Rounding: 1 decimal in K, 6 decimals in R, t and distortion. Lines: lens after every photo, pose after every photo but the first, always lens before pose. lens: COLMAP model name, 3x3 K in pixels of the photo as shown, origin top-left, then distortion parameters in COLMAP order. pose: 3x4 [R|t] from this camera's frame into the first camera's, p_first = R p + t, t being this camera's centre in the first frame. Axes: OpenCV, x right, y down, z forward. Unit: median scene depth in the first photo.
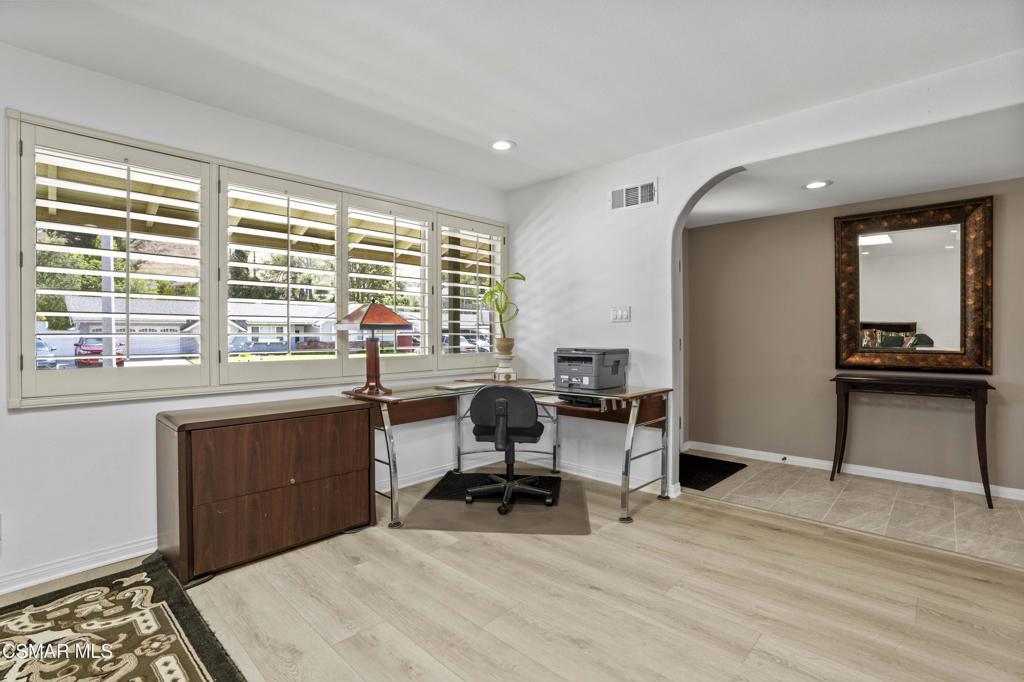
lens RADIAL K [[474.2, 0, 511.0], [0, 474.2, 336.7], [0, 0, 1]] dist [-0.018427, 0.003140]
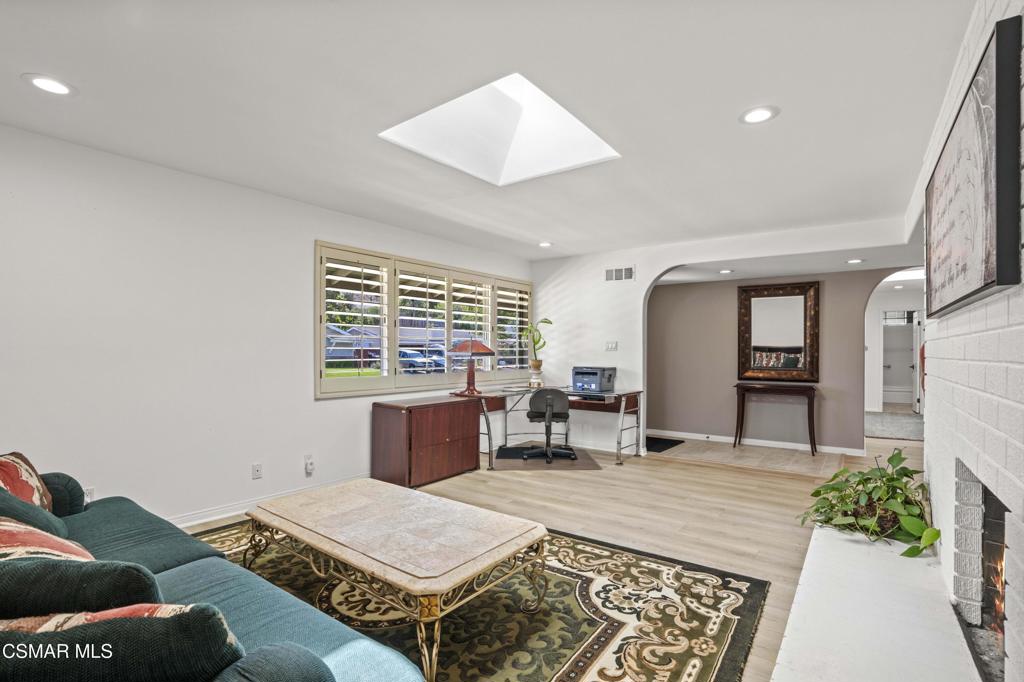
lens RADIAL K [[474.2, 0, 512.6], [0, 474.2, 348.8], [0, 0, 1]] dist [-0.018427, 0.003140]
pose [[0.993647, 0.008289, 0.112238, -0.305528], [-0.007625, 0.999951, -0.006349, -0.025977], [-0.112285, 0.005453, 0.993661, -0.615066]]
